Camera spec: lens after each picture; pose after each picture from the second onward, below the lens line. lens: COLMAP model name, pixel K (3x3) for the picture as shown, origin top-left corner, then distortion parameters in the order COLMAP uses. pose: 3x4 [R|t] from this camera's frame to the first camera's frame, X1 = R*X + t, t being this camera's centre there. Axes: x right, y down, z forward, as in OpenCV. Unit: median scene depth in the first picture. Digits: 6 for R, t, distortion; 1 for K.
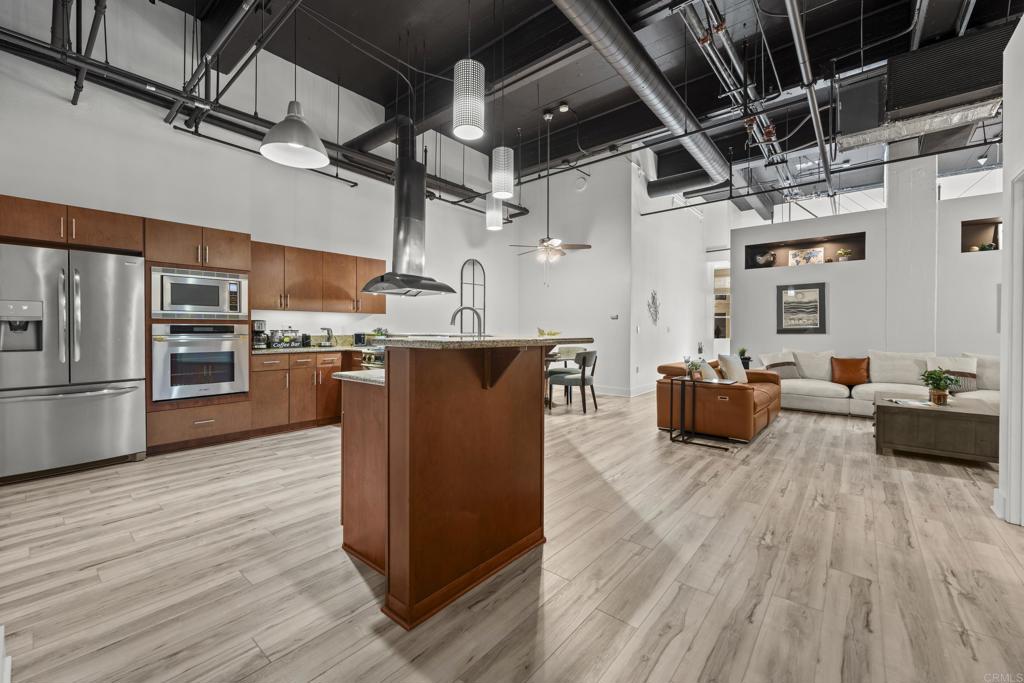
lens RADIAL K [[420.6, 0, 508.8], [0, 420.6, 332.9], [0, 0, 1]] dist [0.003562, -0.000742]
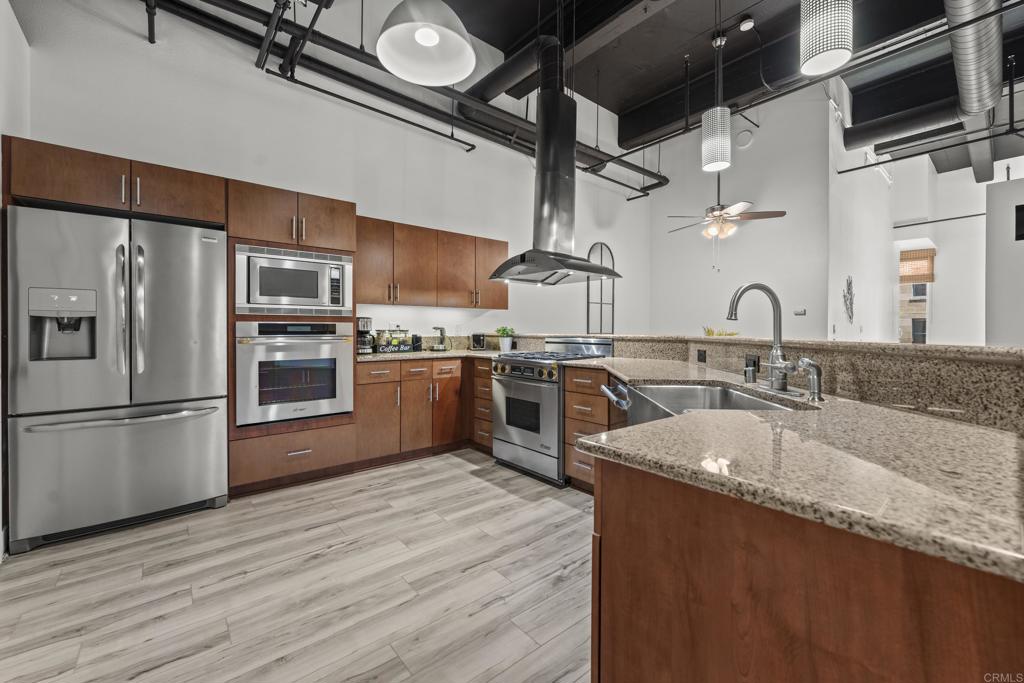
lens RADIAL K [[420.6, 0, 508.4], [0, 420.6, 330.6], [0, 0, 1]] dist [0.003562, -0.000742]
pose [[0.984550, -0.001355, -0.175100, -0.177421], [0.000132, 0.999976, -0.006996, -0.000239], [0.175105, 0.006865, 0.984526, 0.256614]]
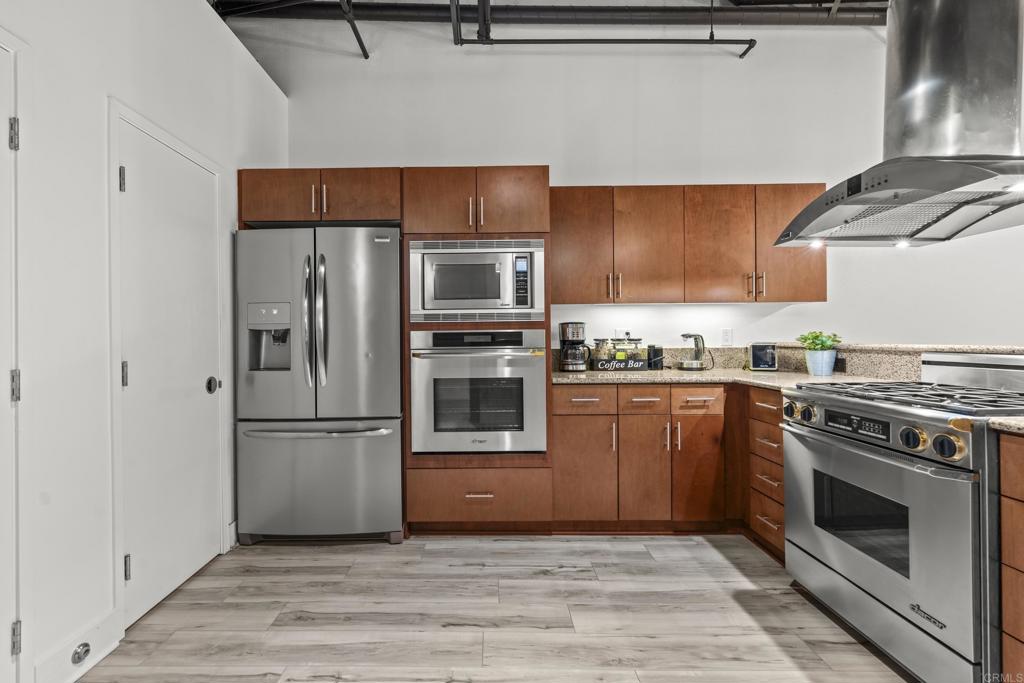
lens RADIAL K [[423.4, 0, 485.1], [0, 423.4, 338.0], [0, 0, 1]] dist [-0.000335, 0.000198]
pose [[0.637103, -0.009482, -0.770720, -0.202960], [0.003405, 0.999949, -0.009487, -0.003313], [0.770771, 0.003420, 0.637103, 0.491922]]
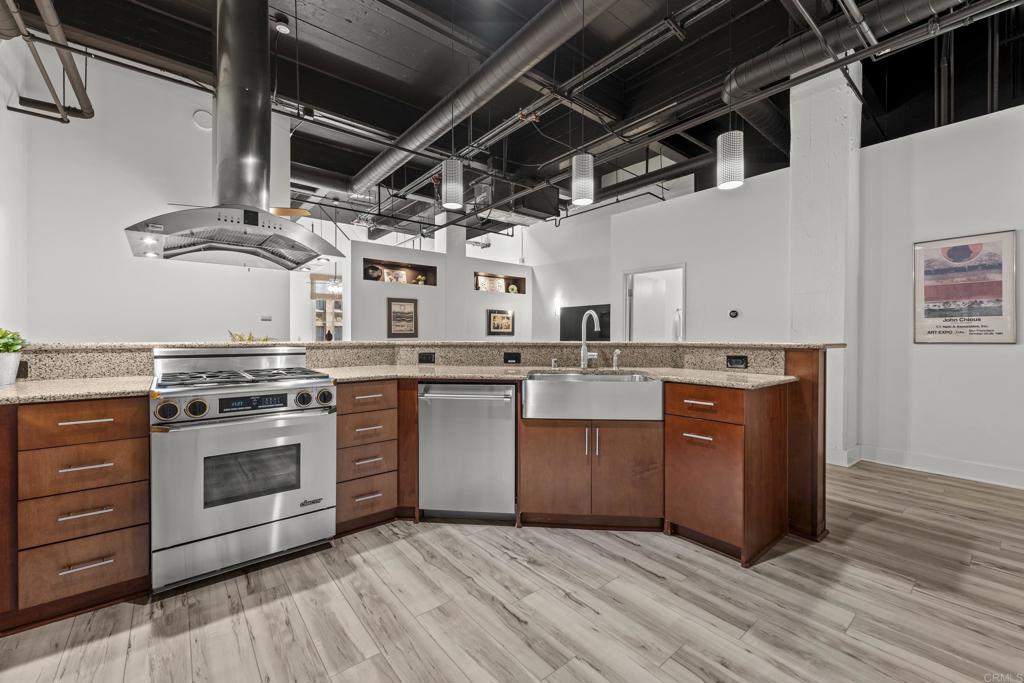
lens RADIAL K [[420.6, 0, 510.1], [0, 420.6, 335.4], [0, 0, 1]] dist [0.003562, -0.000742]
pose [[0.177876, -0.002095, 0.984051, -0.611132], [0.006529, 0.999978, 0.000948, -0.004797], [-0.984031, 0.006257, 0.177886, 0.585119]]
